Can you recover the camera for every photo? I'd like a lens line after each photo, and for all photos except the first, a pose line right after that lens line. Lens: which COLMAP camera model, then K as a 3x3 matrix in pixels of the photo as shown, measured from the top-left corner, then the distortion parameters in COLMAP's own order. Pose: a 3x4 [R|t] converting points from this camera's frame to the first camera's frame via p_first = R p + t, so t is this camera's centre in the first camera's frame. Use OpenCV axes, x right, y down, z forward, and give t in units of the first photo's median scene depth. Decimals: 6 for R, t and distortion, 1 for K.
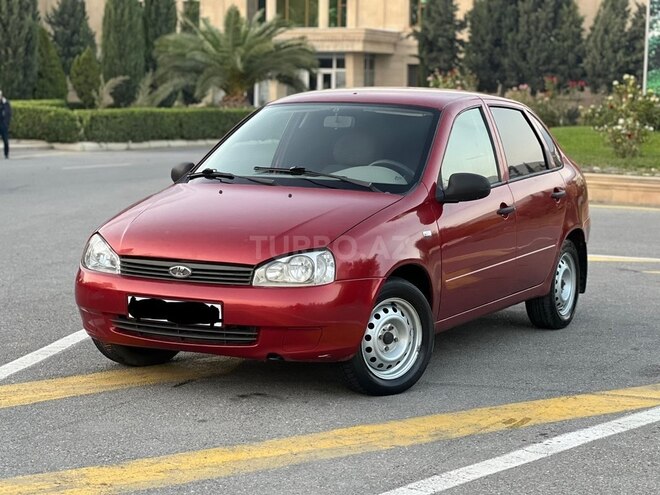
lens RADIAL K [[1470.6, 0, 330.0], [0, 1470.6, 247.5], [0, 0, 1]] dist [0.226202, -0.406655]
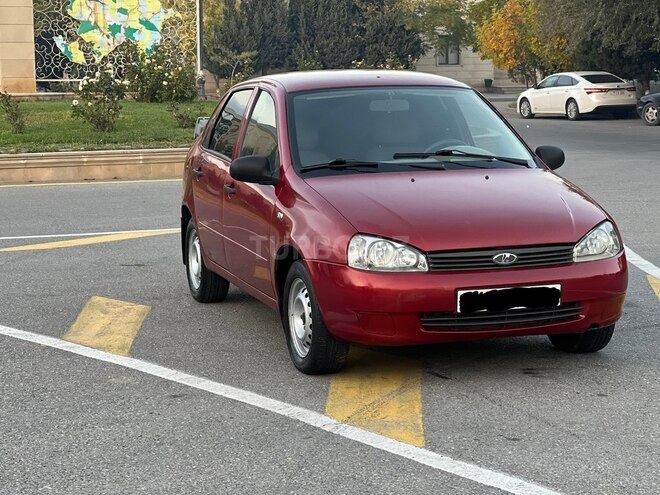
lens RADIAL K [[1480.7, 0, 330.0], [0, 1480.7, 247.5], [0, 0, 1]] dist [0.183547, 0.382604]
pose [[0.688563, -0.116443, 0.715766, -0.884626], [0.103533, 0.992698, 0.061897, -0.064442], [-0.717748, 0.031485, 0.695591, 0.377709]]
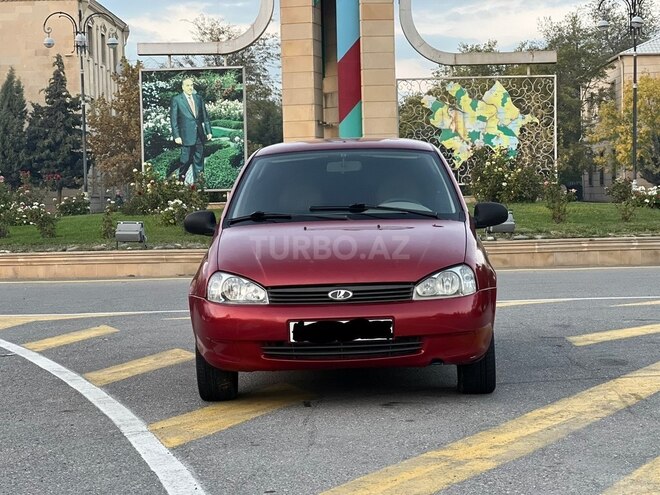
lens RADIAL K [[1480.7, 0, 330.0], [0, 1480.7, 247.5], [0, 0, 1]] dist [0.183547, 0.382604]
pose [[0.891202, -0.059216, 0.449725, -0.590479], [0.091666, 0.994498, -0.050704, 0.035786], [-0.444248, 0.086412, 0.891727, 0.017431]]
